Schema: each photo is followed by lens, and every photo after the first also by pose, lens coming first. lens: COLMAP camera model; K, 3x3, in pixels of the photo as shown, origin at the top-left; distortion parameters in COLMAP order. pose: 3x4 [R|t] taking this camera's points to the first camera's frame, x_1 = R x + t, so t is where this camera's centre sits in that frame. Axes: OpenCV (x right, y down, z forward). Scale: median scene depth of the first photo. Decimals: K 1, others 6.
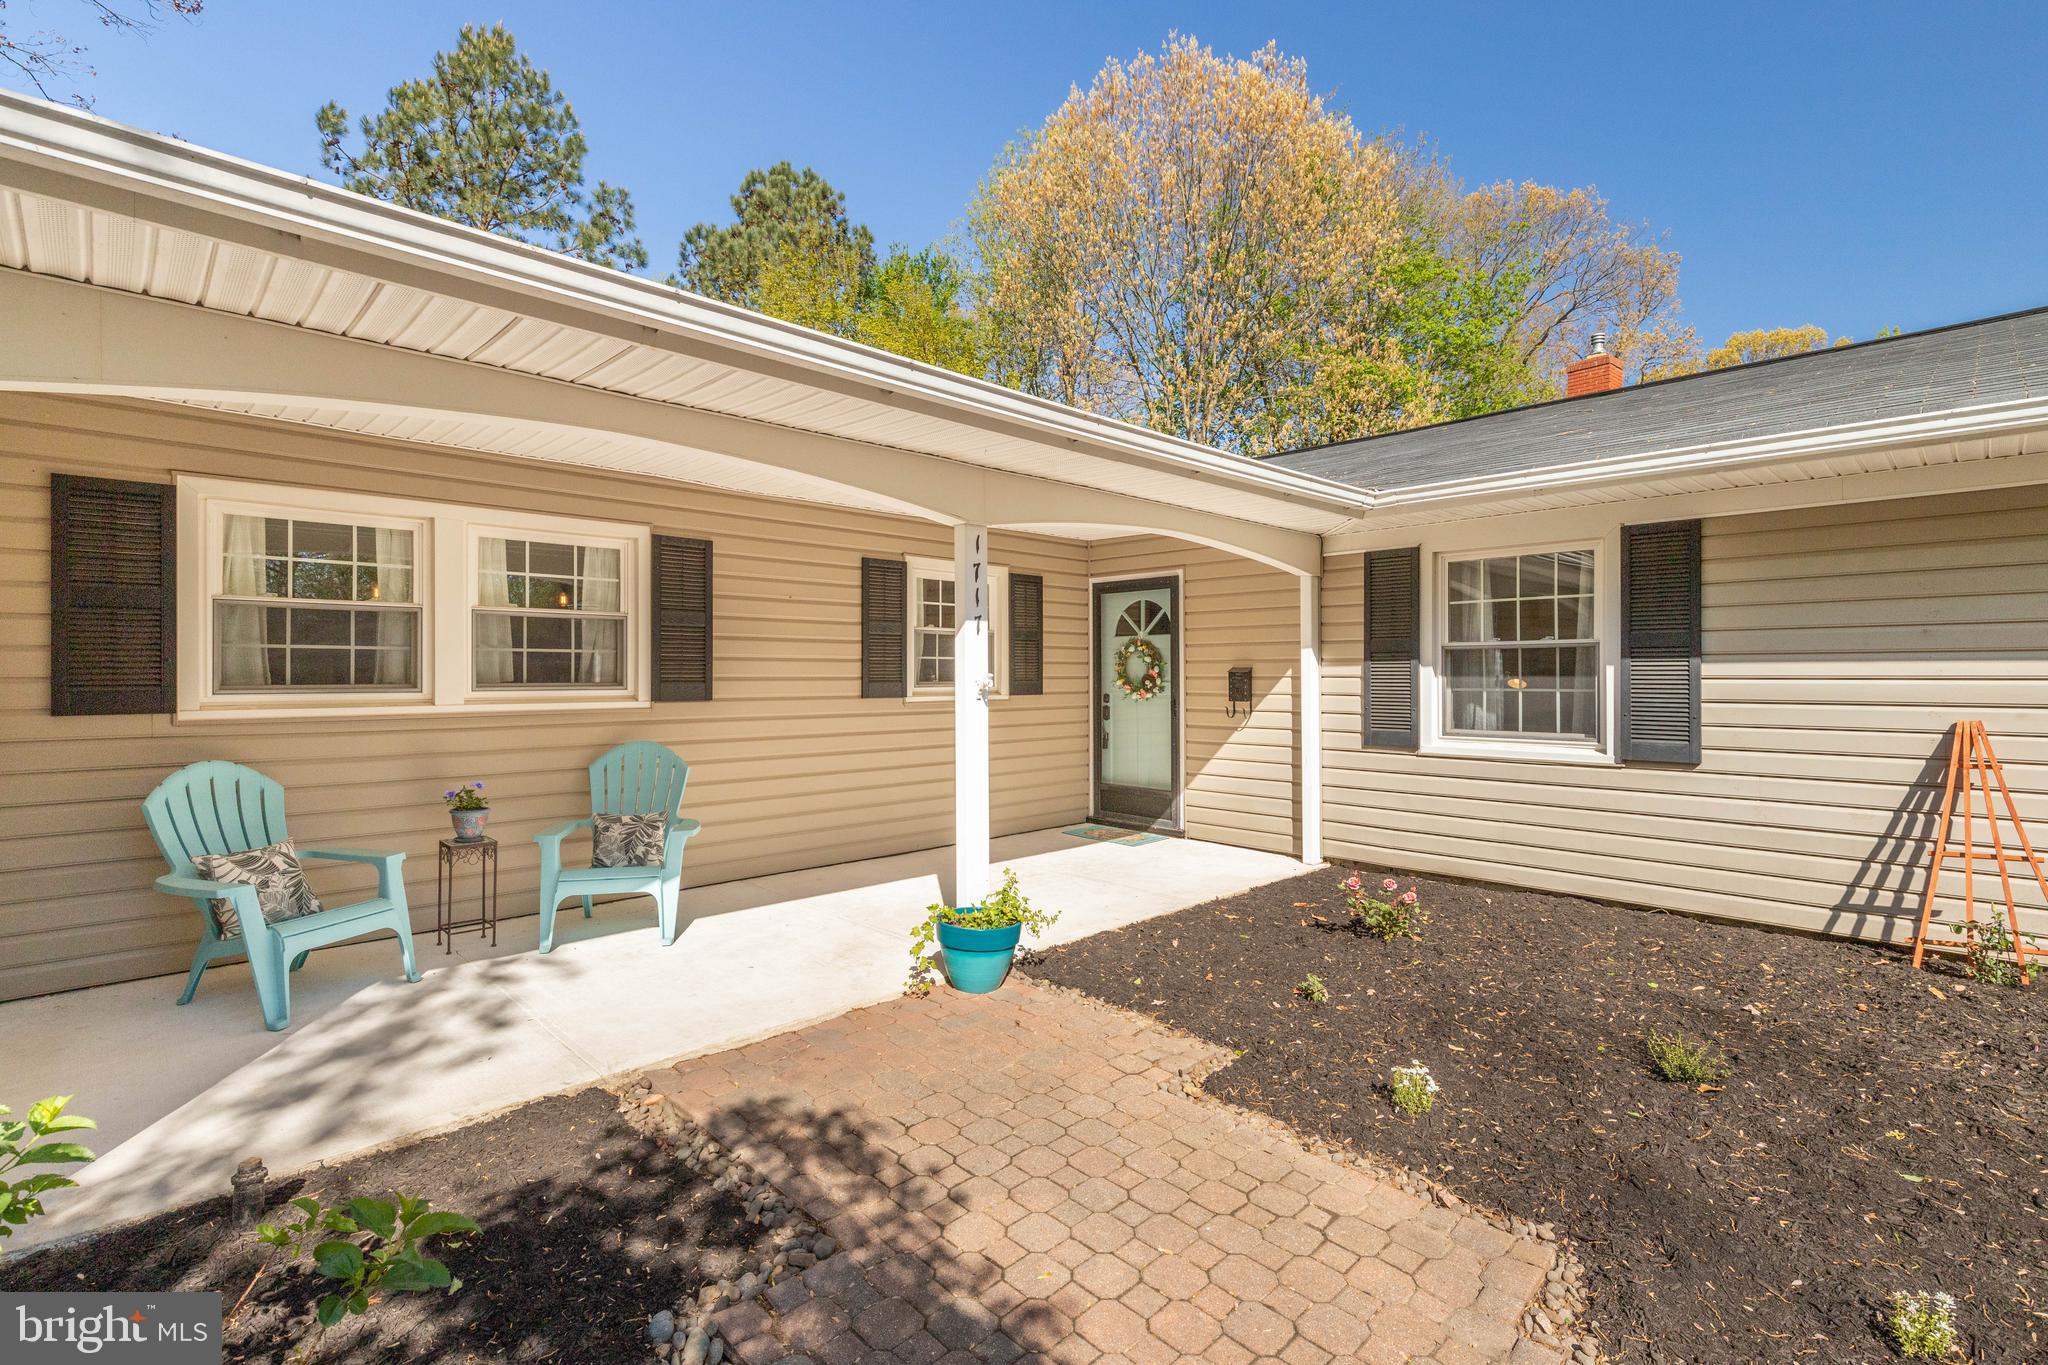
lens RADIAL K [[935.8, 0, 1033.6], [0, 935.8, 670.1], [0, 0, 1]] dist [-0.000041, -0.000560]
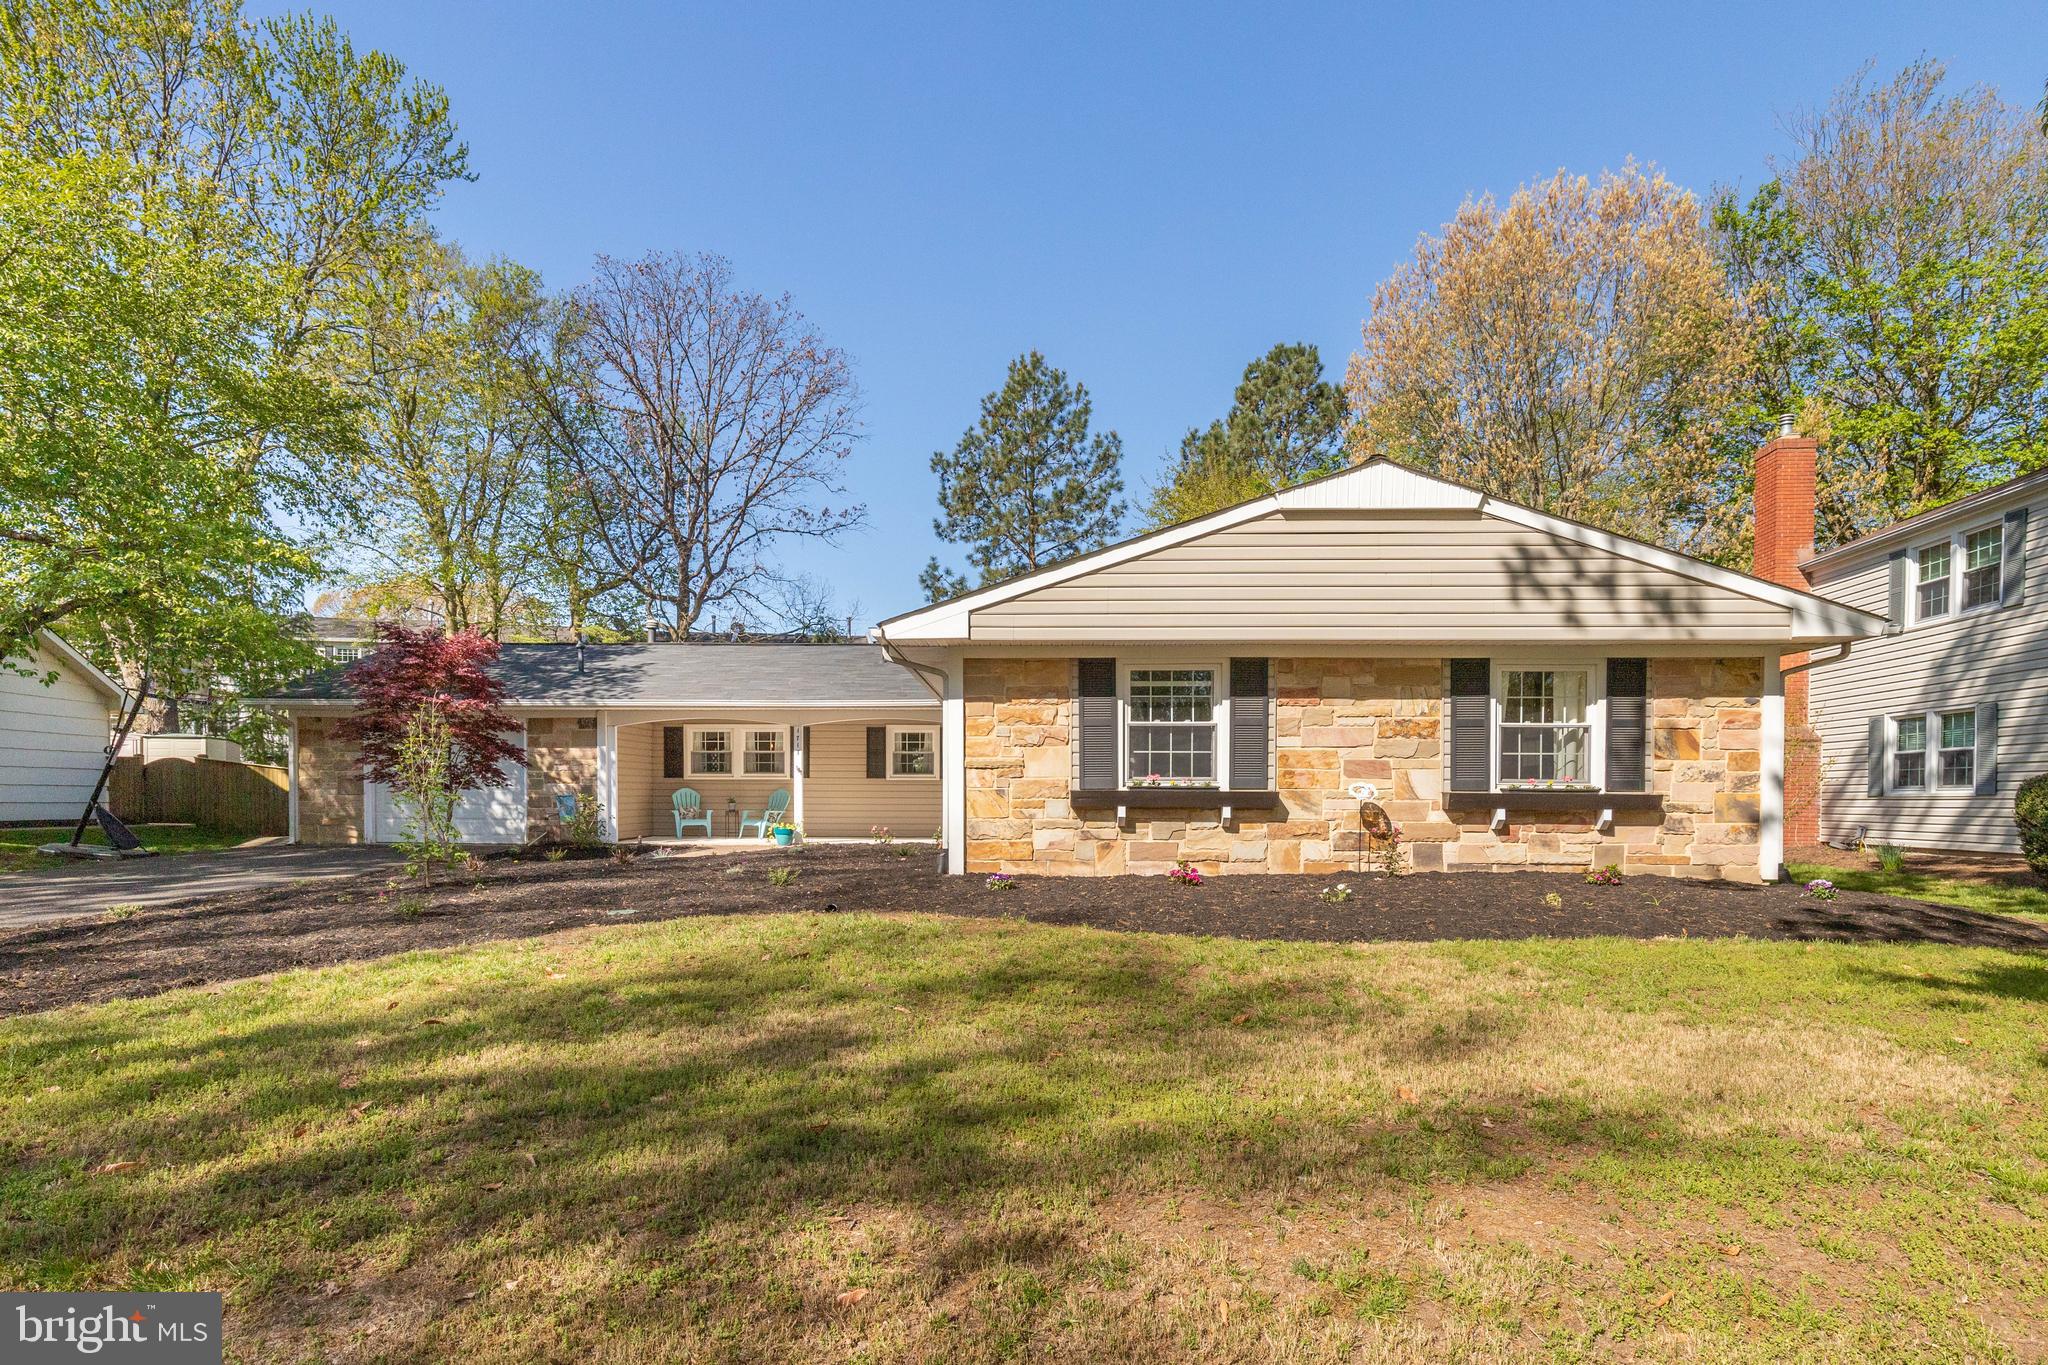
lens RADIAL K [[1094.8, 0, 1013.1], [0, 1094.8, 810.7], [0, 0, 1]] dist [0.000010, 0.000146]
pose [[0.704872, 0.009055, -0.709276, 2.868472], [0.000727, 0.999909, 0.013488, 0.096350], [0.709334, -0.010023, 0.704802, -1.160669]]
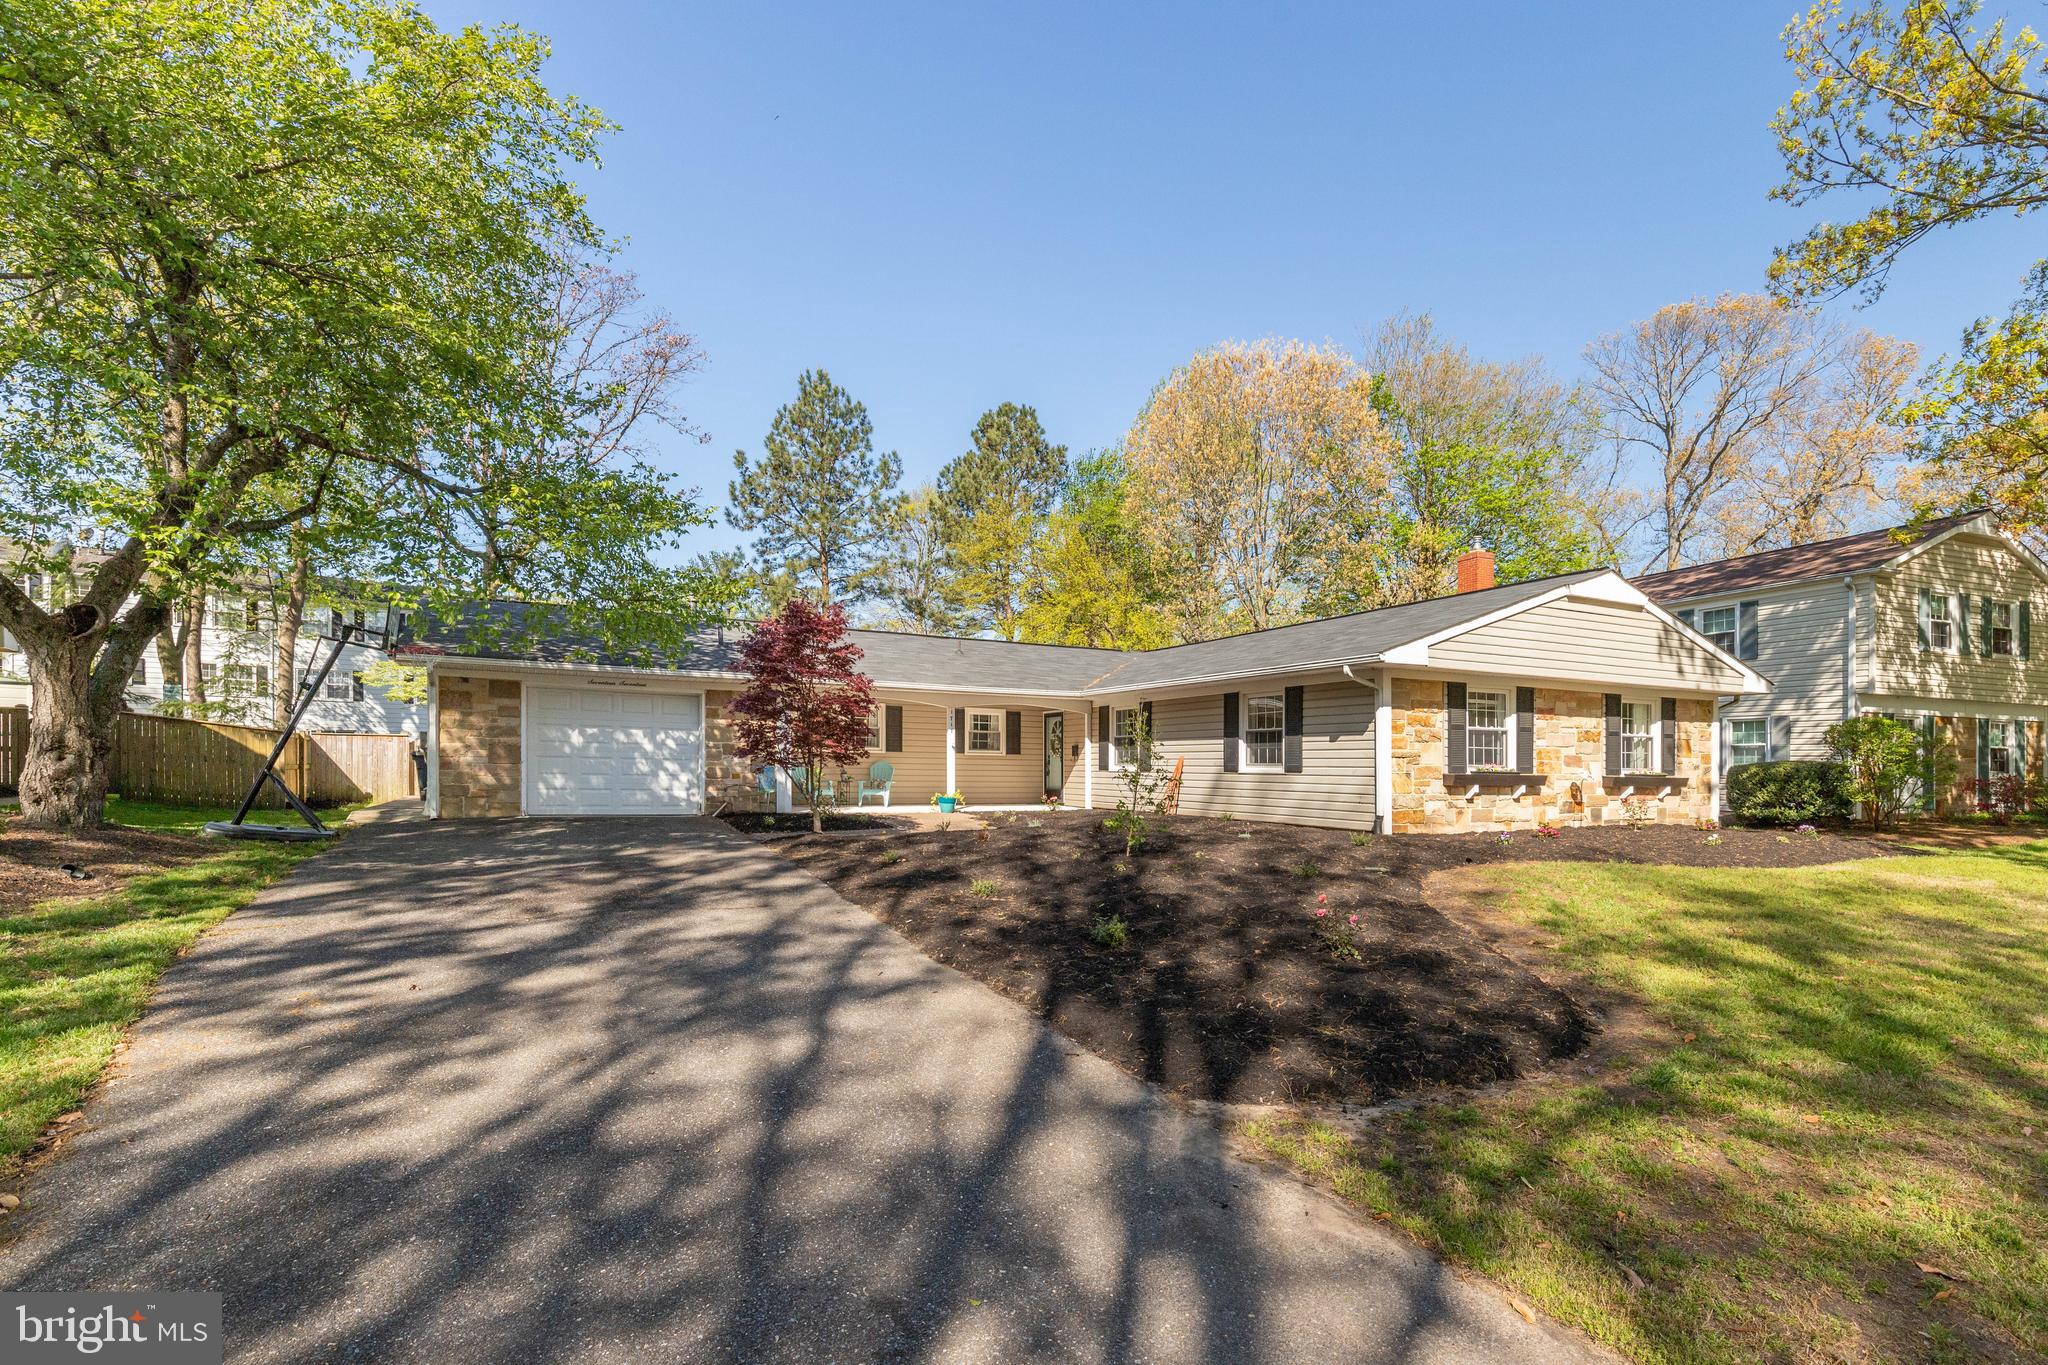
lens RADIAL K [[942.4, 0, 1025.8], [0, 942.4, 759.7], [0, 0, 1]] dist [0.002632, 0.000198]
pose [[0.954403, 0.010173, -0.298349, 1.213202], [-0.011391, 0.999932, -0.002345, 0.068229], [0.298305, 0.005636, 0.954454, -2.350461]]
